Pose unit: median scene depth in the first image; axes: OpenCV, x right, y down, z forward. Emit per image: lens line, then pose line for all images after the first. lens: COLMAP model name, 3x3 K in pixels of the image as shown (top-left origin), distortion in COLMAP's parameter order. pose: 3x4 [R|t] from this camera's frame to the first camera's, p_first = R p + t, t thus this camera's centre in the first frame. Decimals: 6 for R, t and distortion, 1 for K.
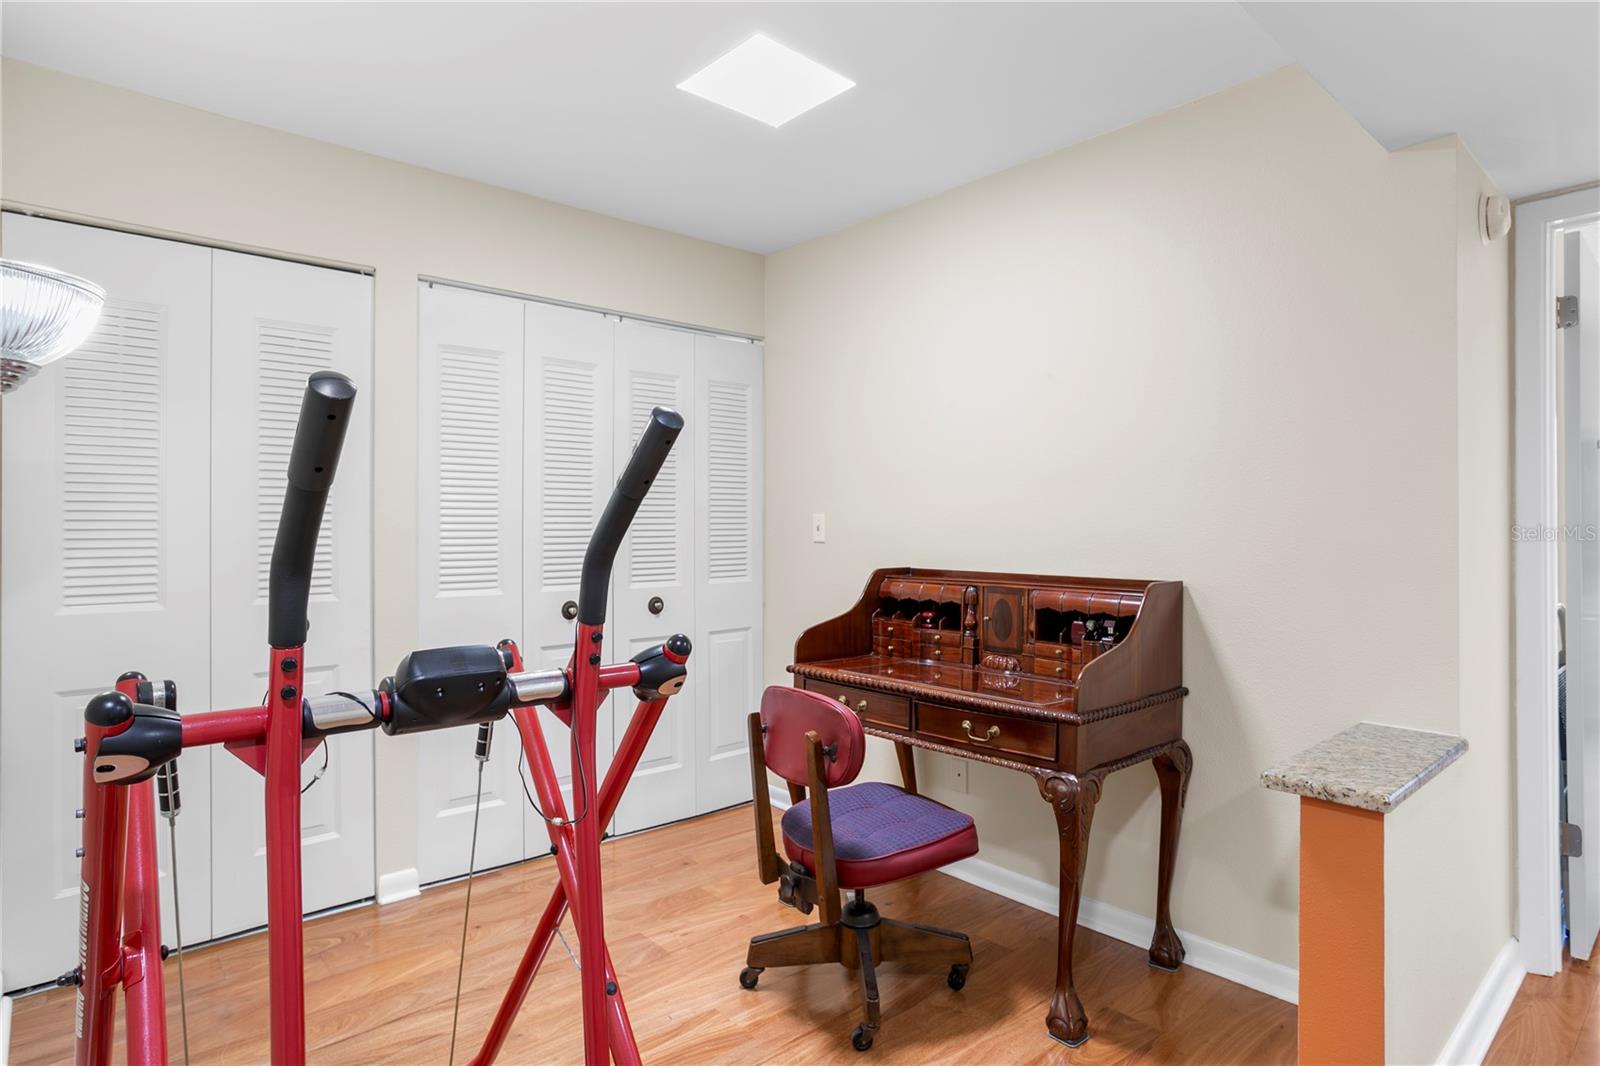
lens RADIAL K [[857.6, 0, 800.0], [0, 857.6, 533.0], [0, 0, 1]] dist [0.029191, 0.000181]
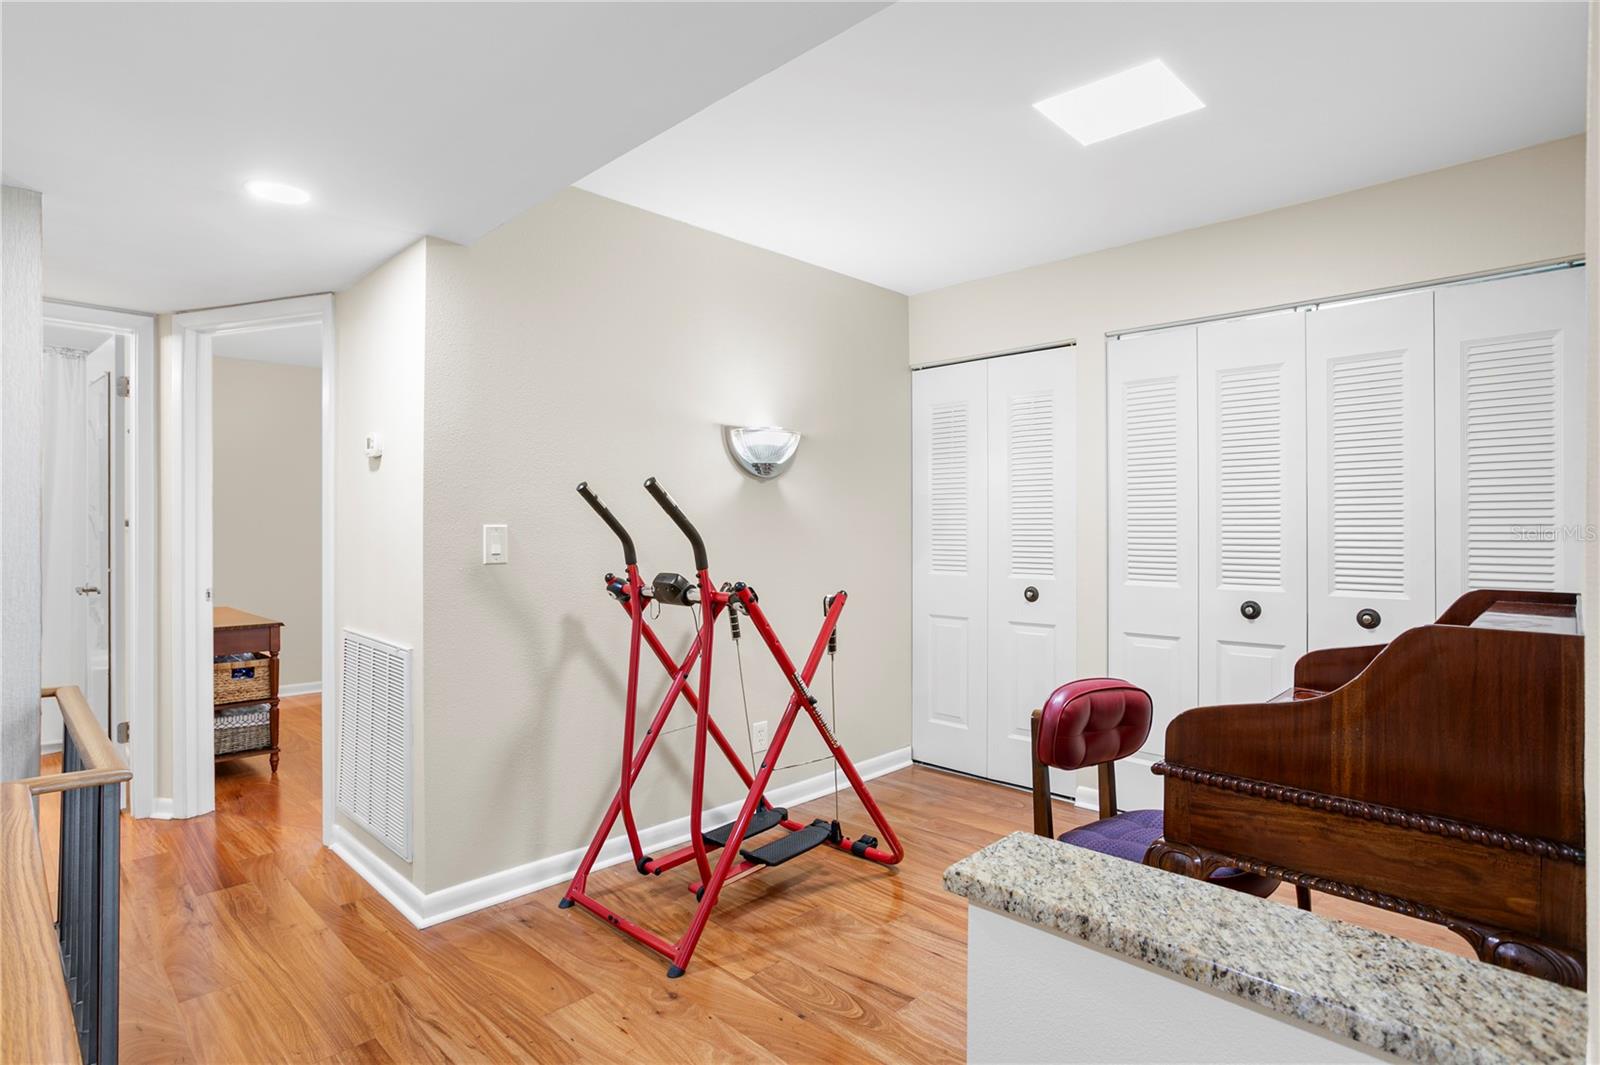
lens RADIAL K [[836.0, 0, 800.0], [0, 836.0, 532.5], [0, 0, 1]] dist [-0.099540, -0.000121]
pose [[0.053831, -0.002445, -0.998547, 0.789408], [-0.004299, 0.999987, -0.002680, 0.002068], [0.998541, 0.004437, 0.053820, 0.497871]]
